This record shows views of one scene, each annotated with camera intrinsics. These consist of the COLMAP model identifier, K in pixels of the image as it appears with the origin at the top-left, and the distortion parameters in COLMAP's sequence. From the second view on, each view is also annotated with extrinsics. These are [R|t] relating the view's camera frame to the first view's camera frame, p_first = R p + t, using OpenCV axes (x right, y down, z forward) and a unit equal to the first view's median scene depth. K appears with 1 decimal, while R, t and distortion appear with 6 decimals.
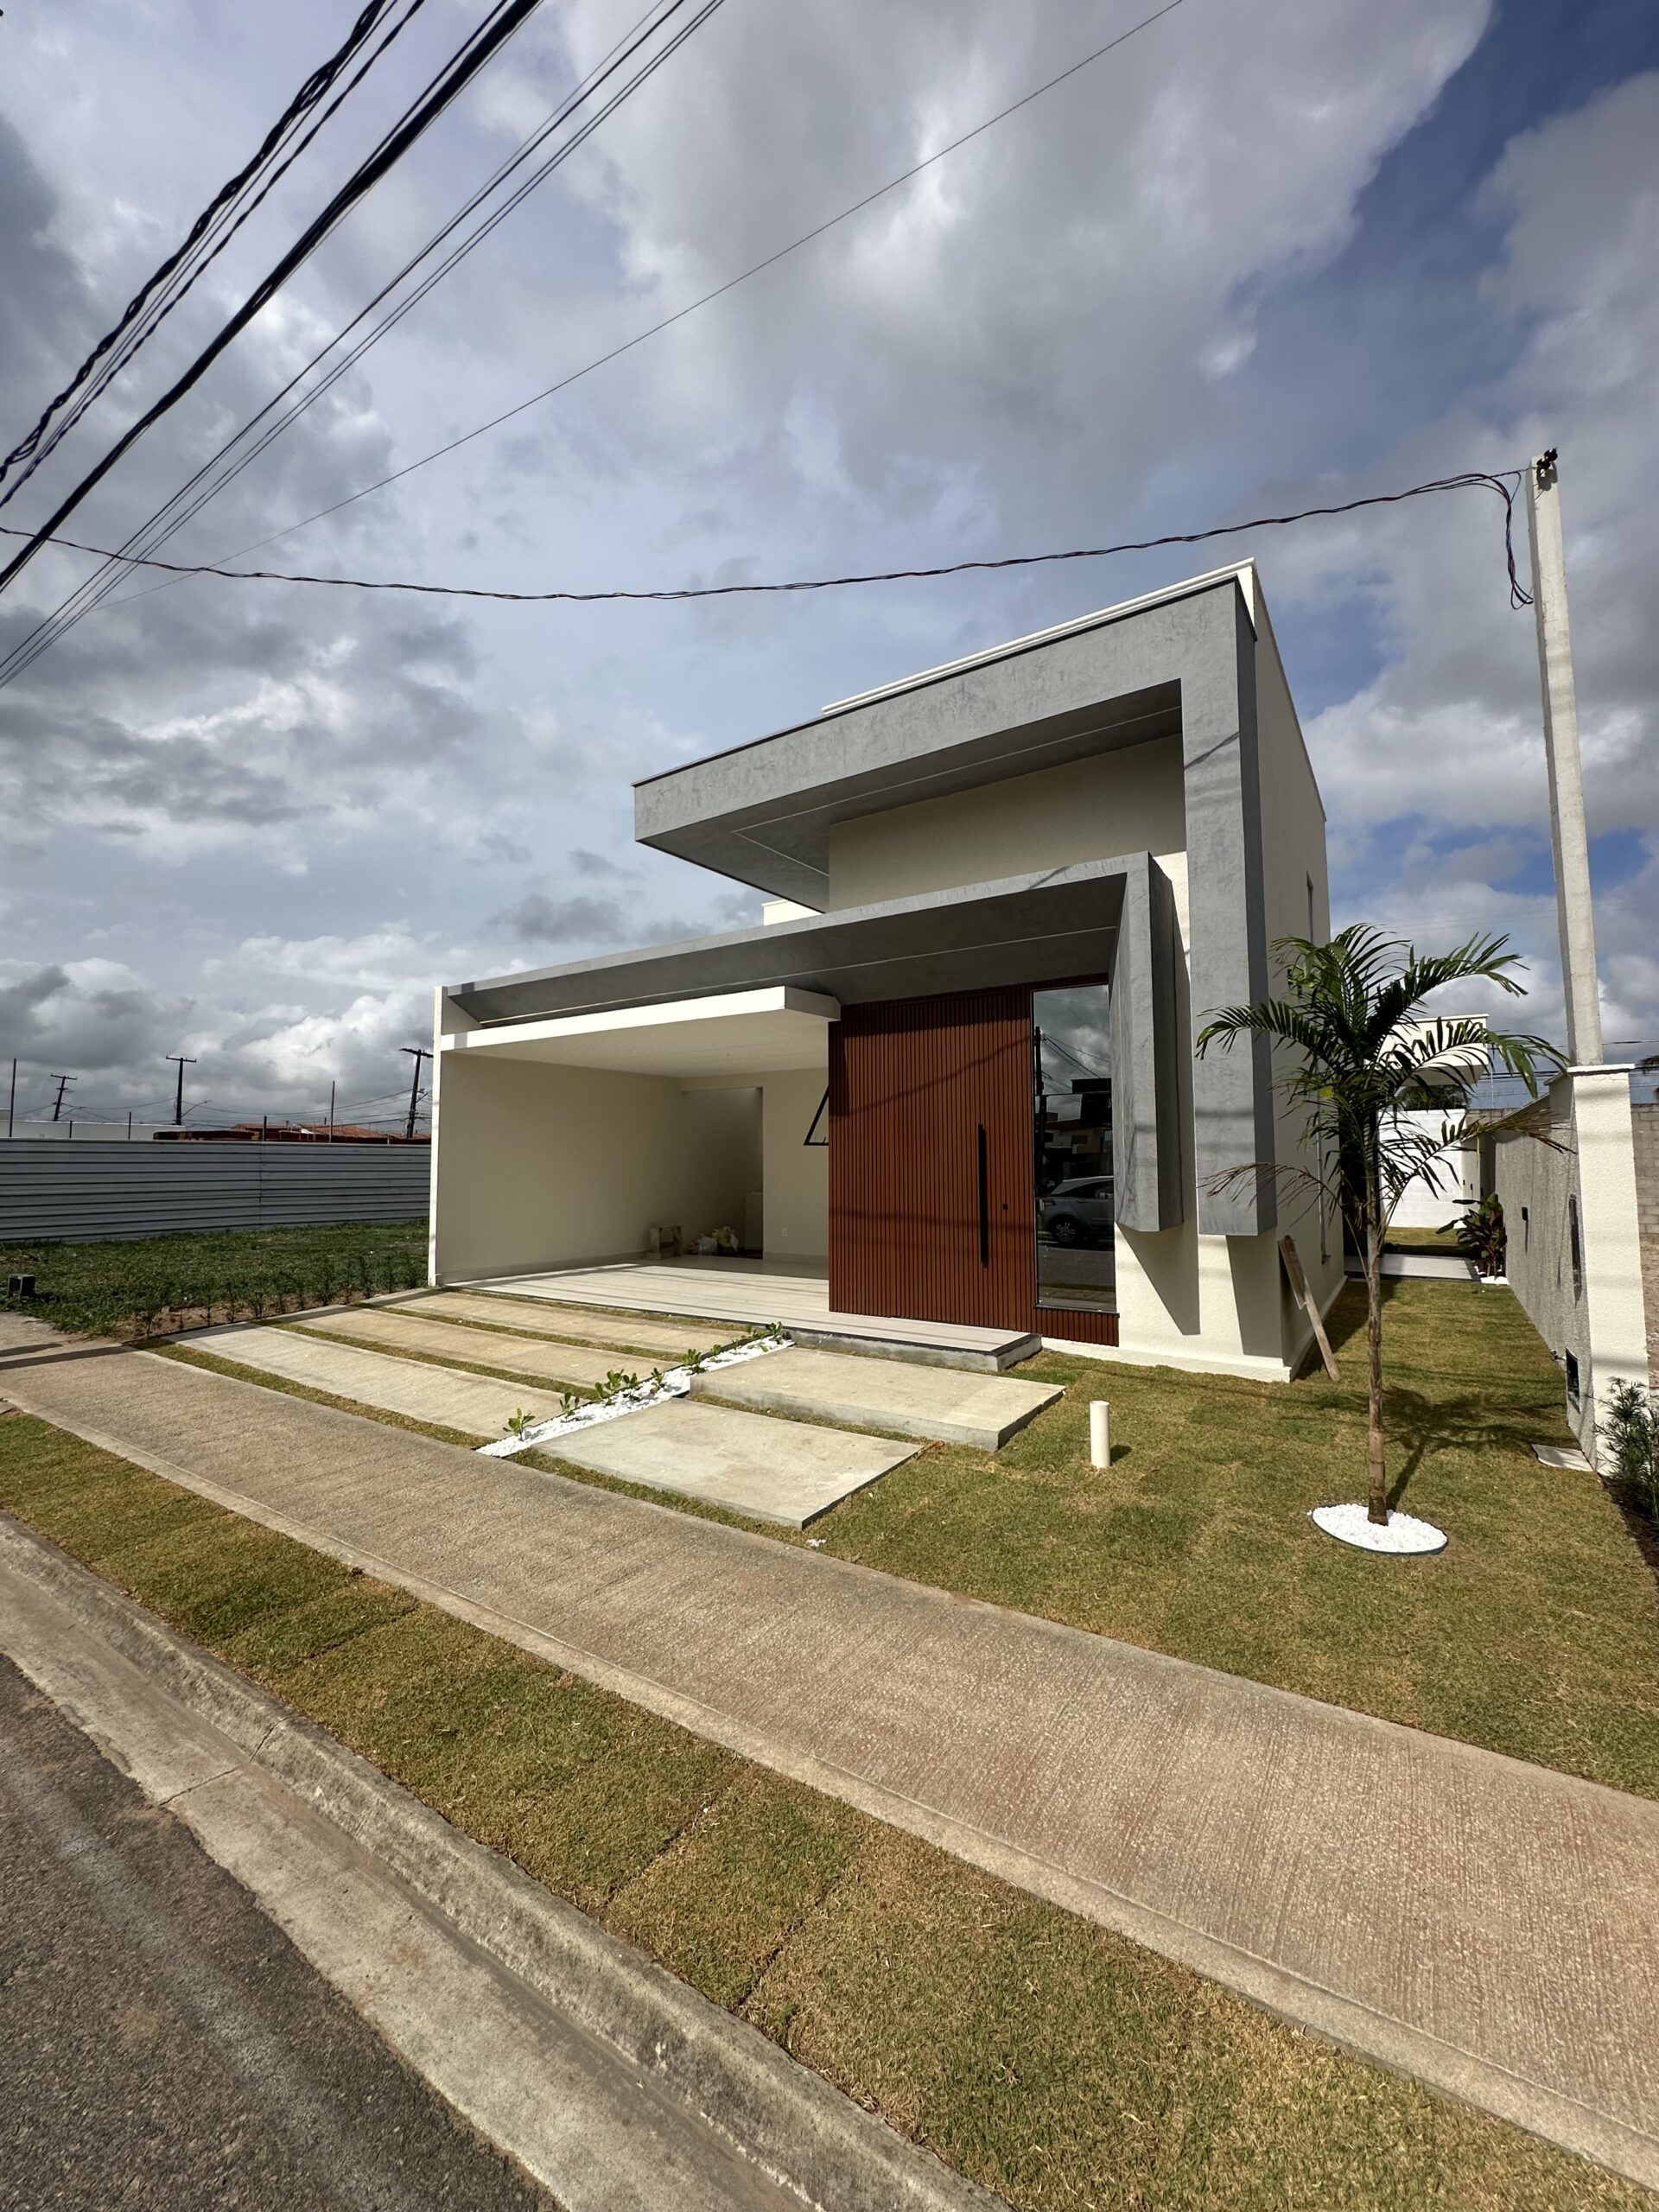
lens RADIAL K [[887.4, 0, 827.4], [0, 887.4, 1111.4], [0, 0, 1]] dist [-0.006907, 0.002435]
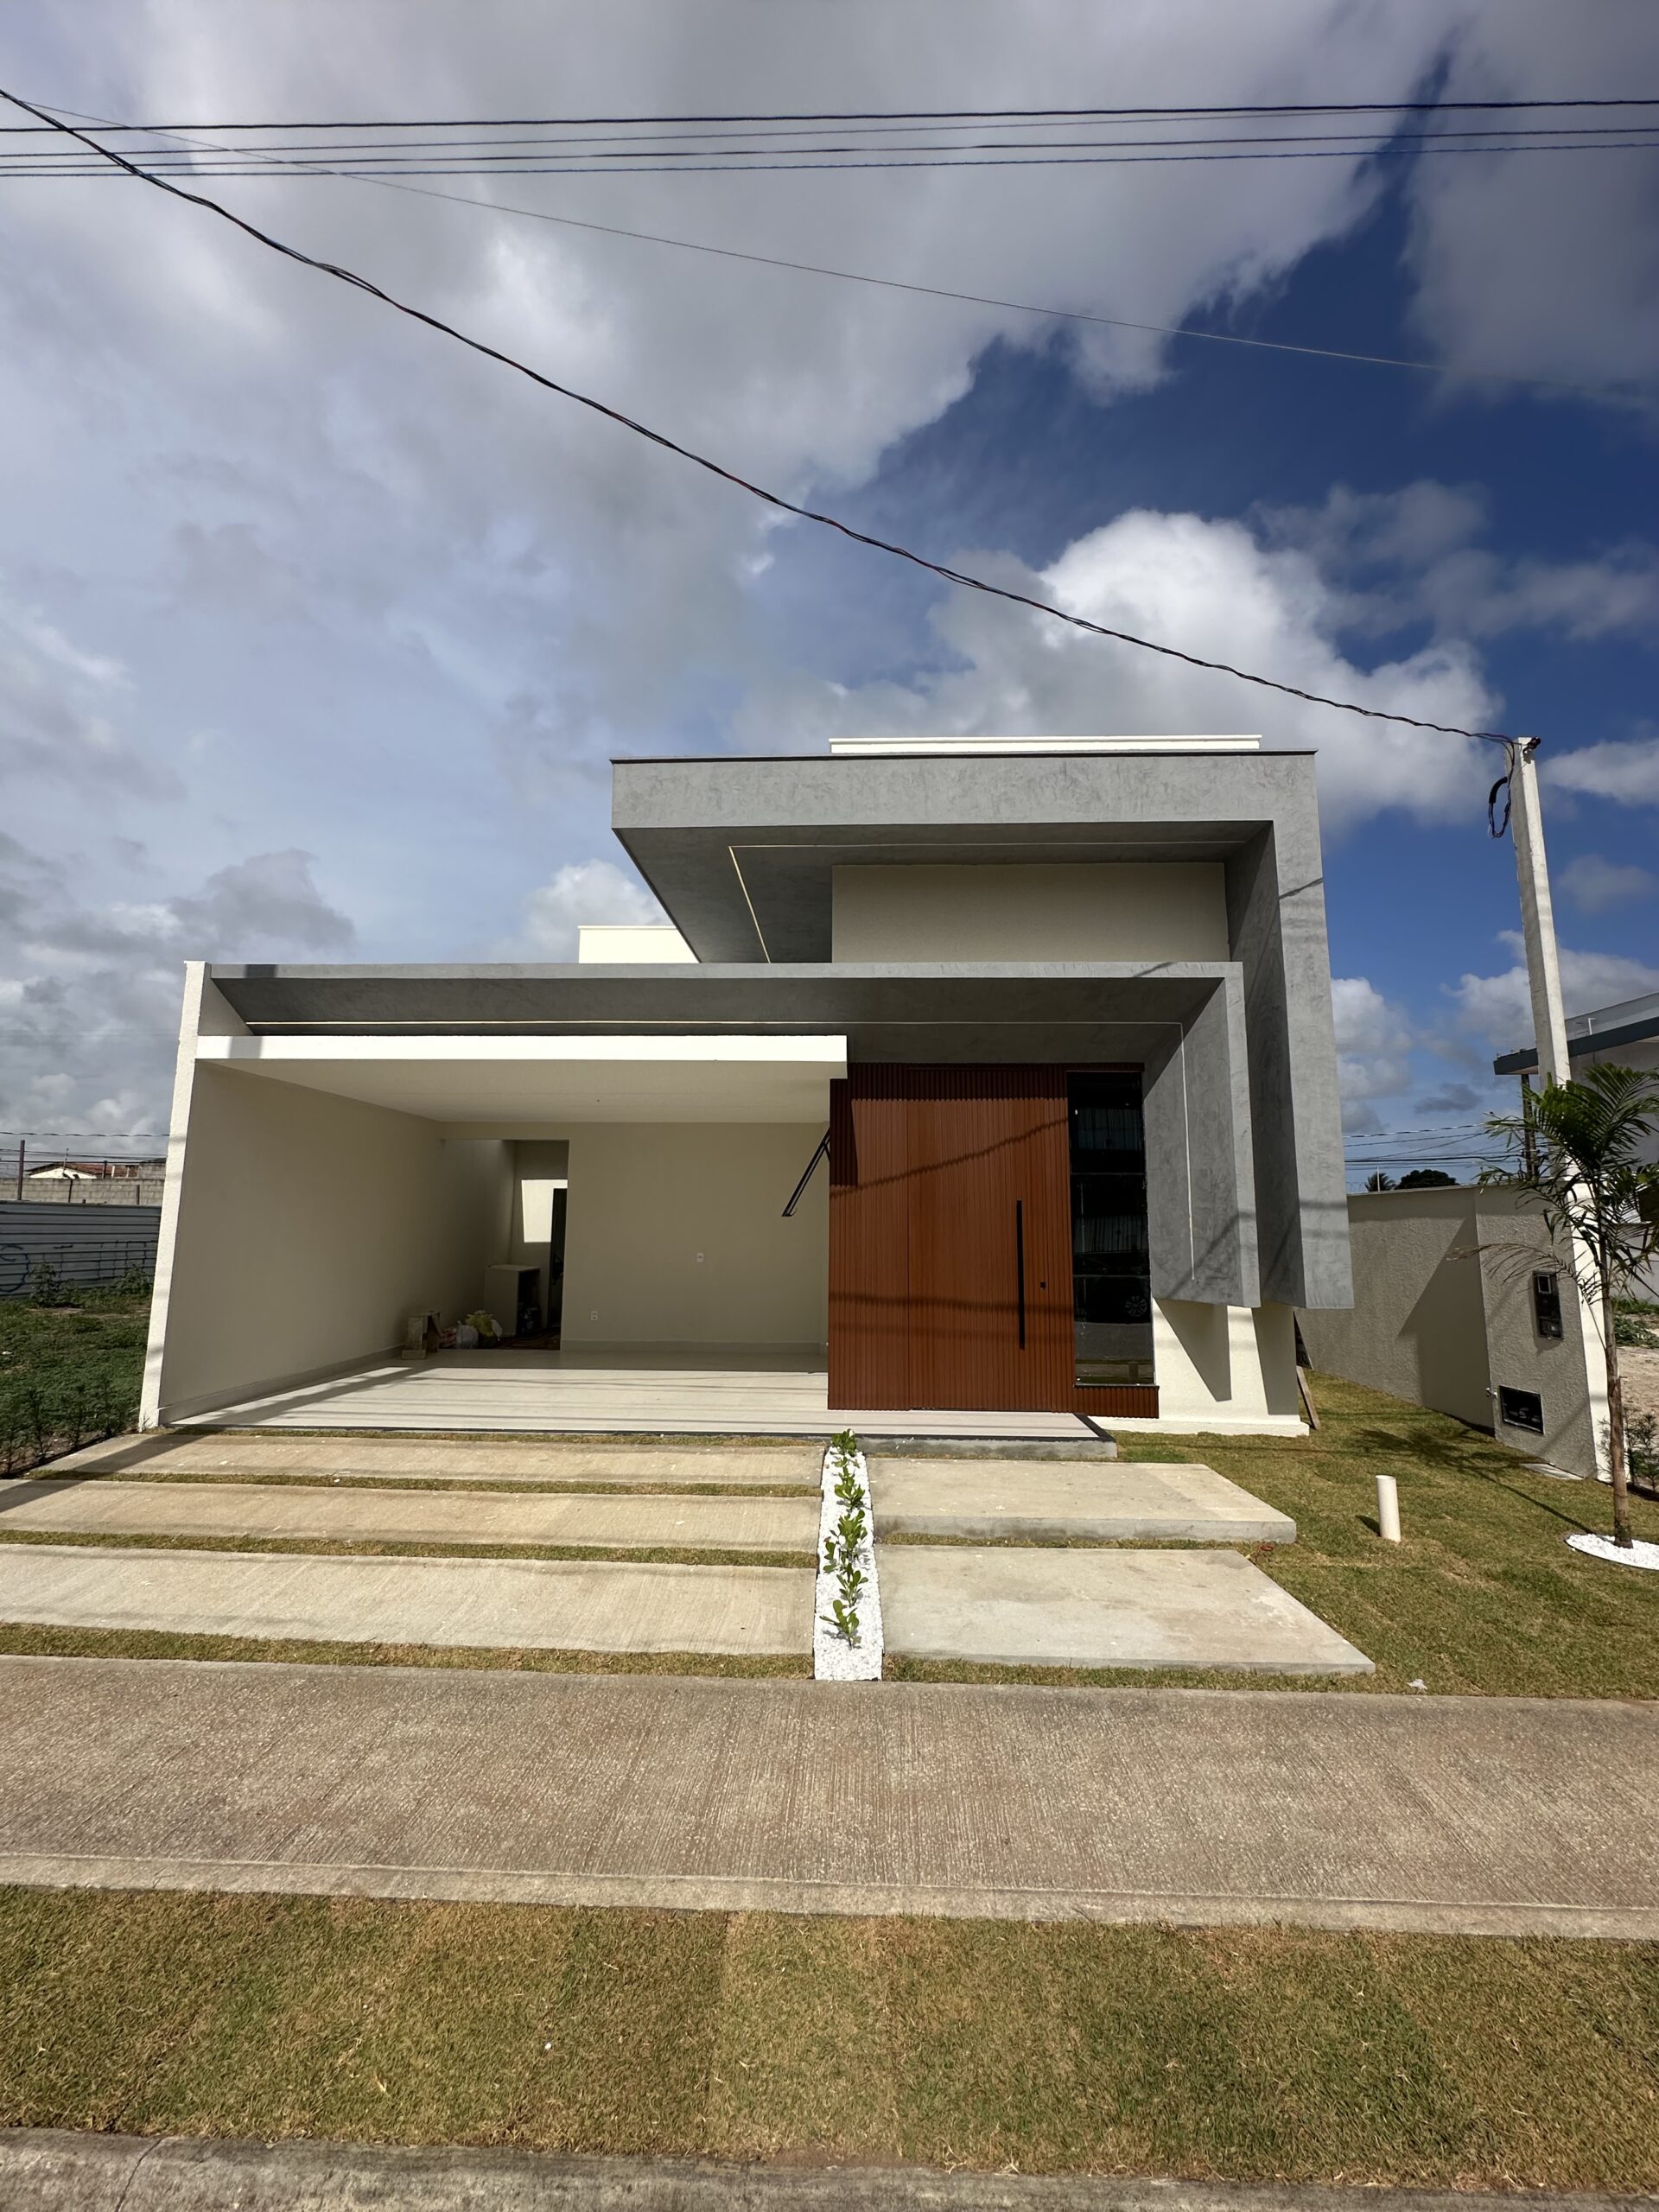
lens RADIAL K [[887.4, 0, 831.5], [0, 887.4, 1114.8], [0, 0, 1]] dist [-0.006907, 0.002435]
pose [[0.846861, 0.077070, 0.526200, -0.623491], [-0.042347, 0.996074, -0.077737, 0.005651], [-0.530126, 0.043550, 0.846800, 0.324897]]
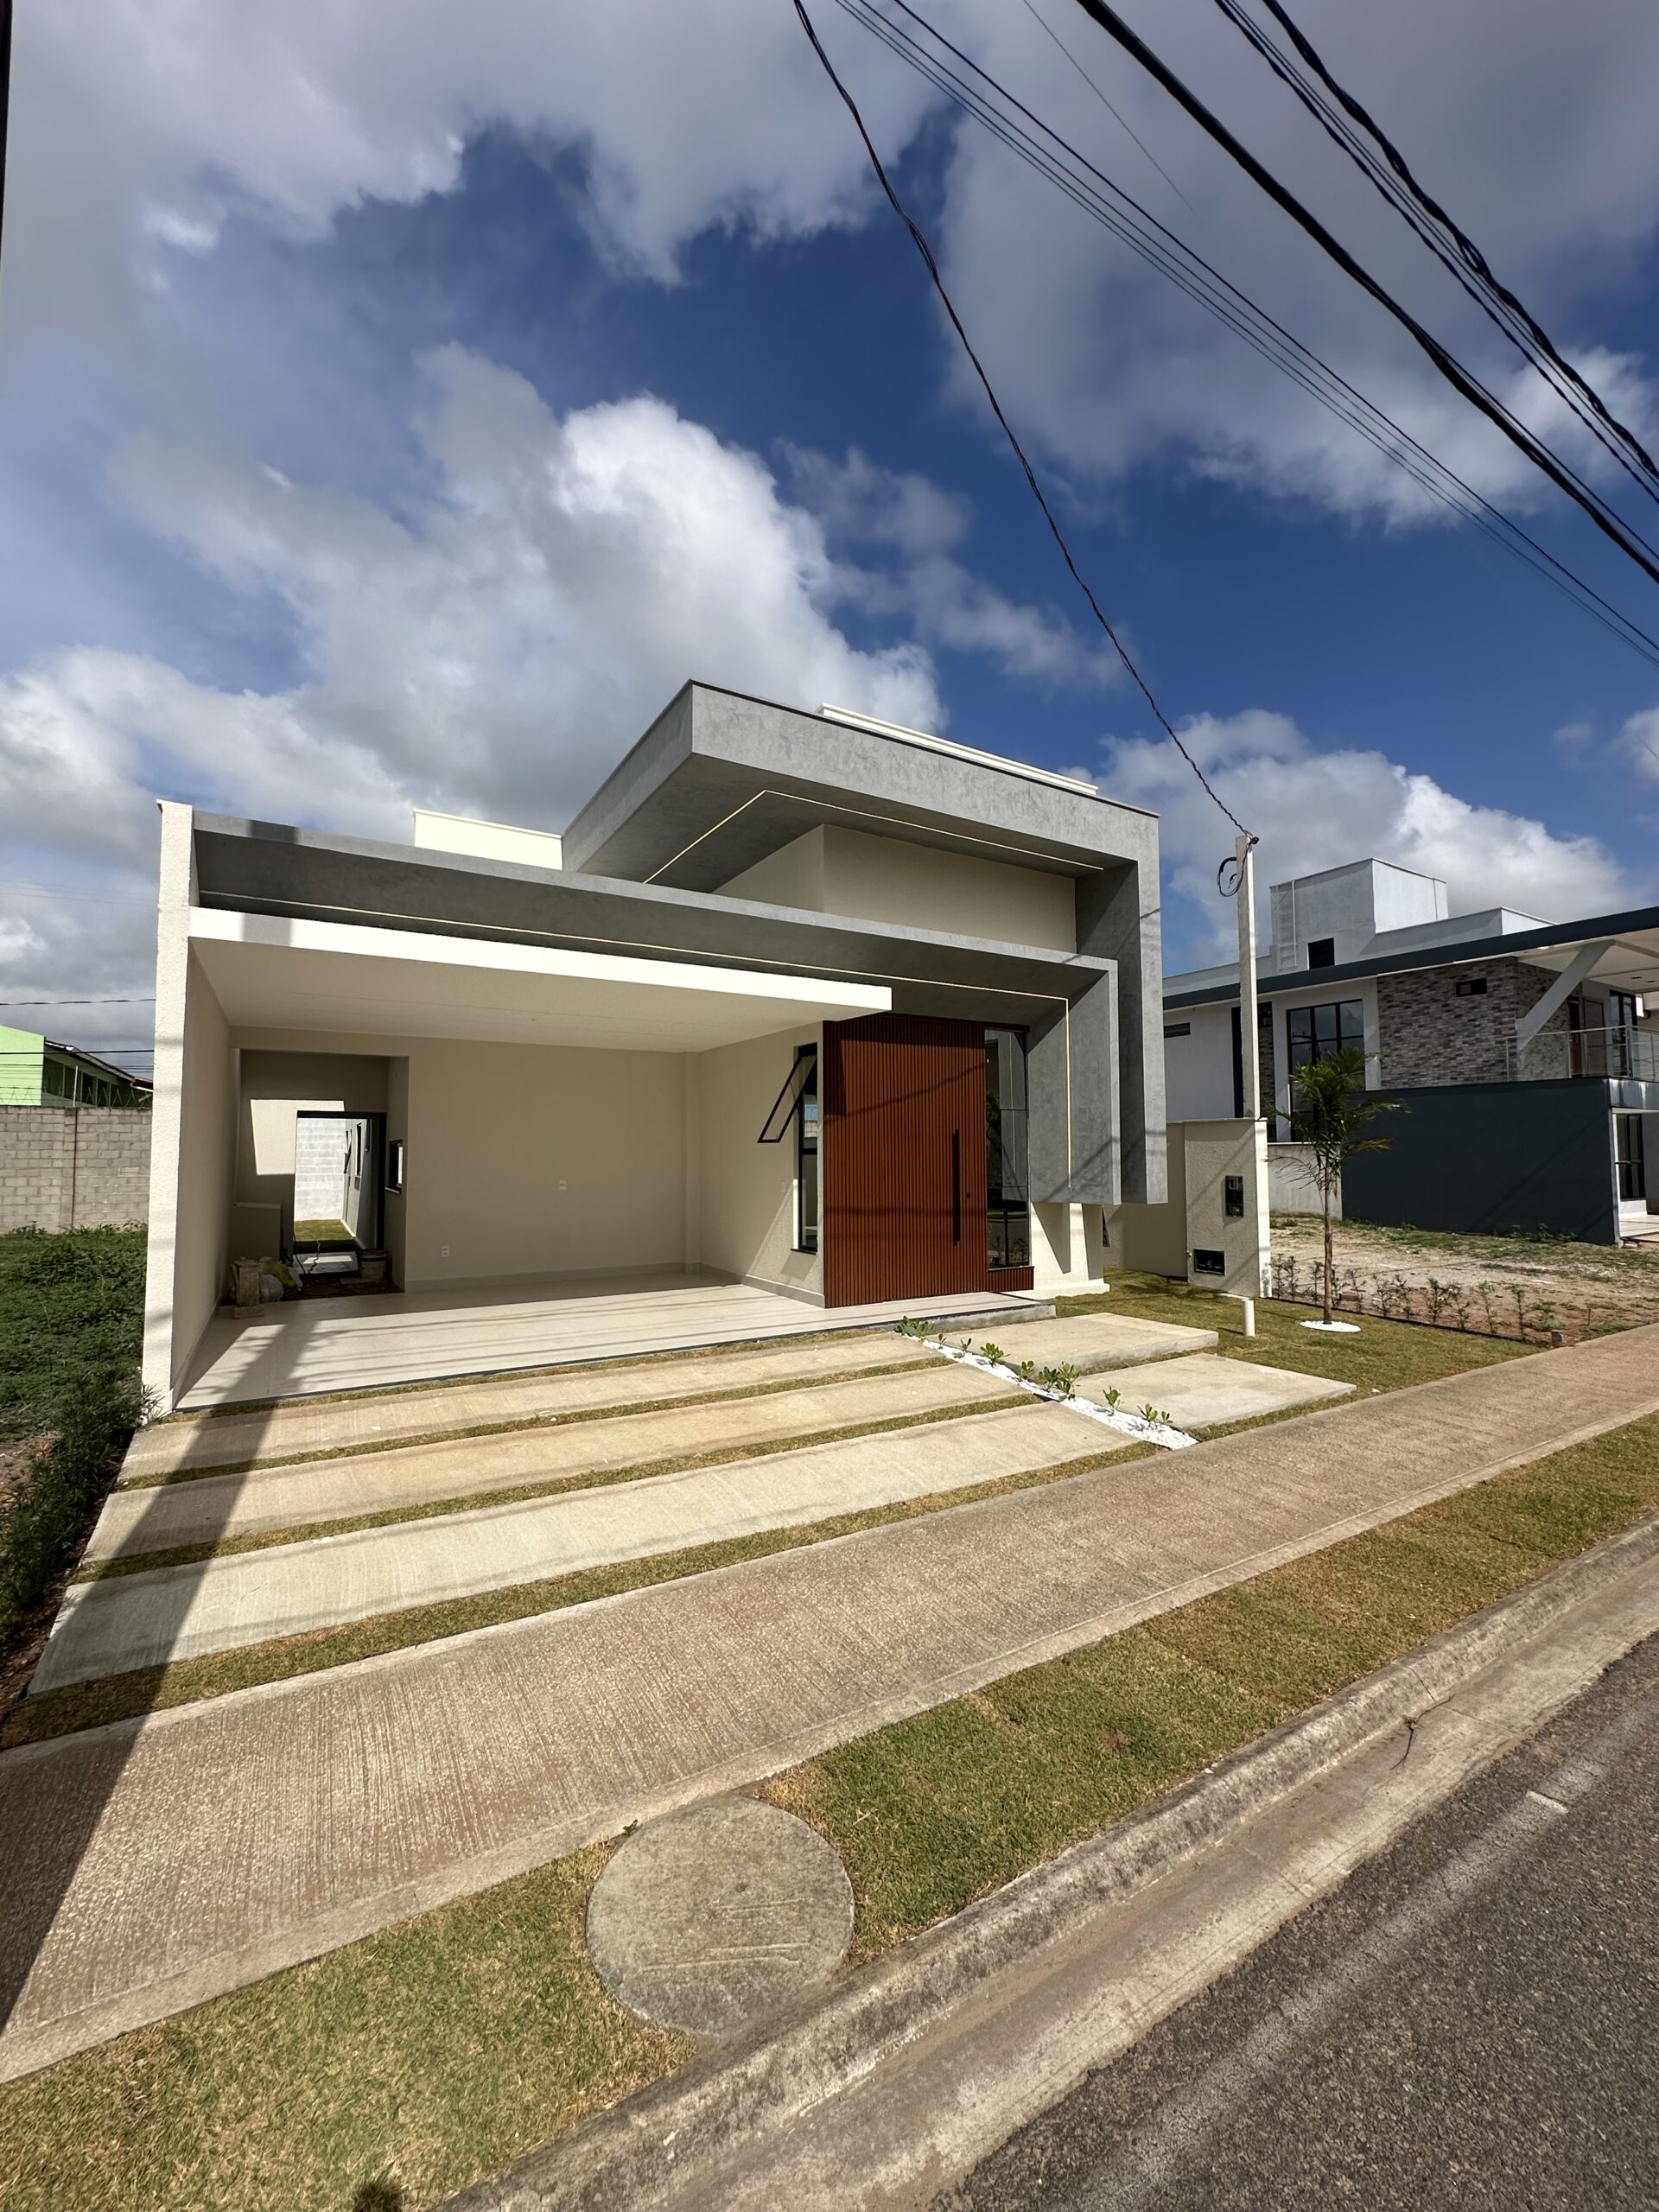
lens RADIAL K [[887.4, 0, 831.5], [0, 887.4, 1111.8], [0, 0, 1]] dist [-0.006907, 0.002435]
pose [[0.419868, 0.046585, 0.906389, -1.200001], [-0.053601, 0.998211, -0.026474, 0.037735], [-0.906001, -0.037468, 0.421614, 0.757504]]
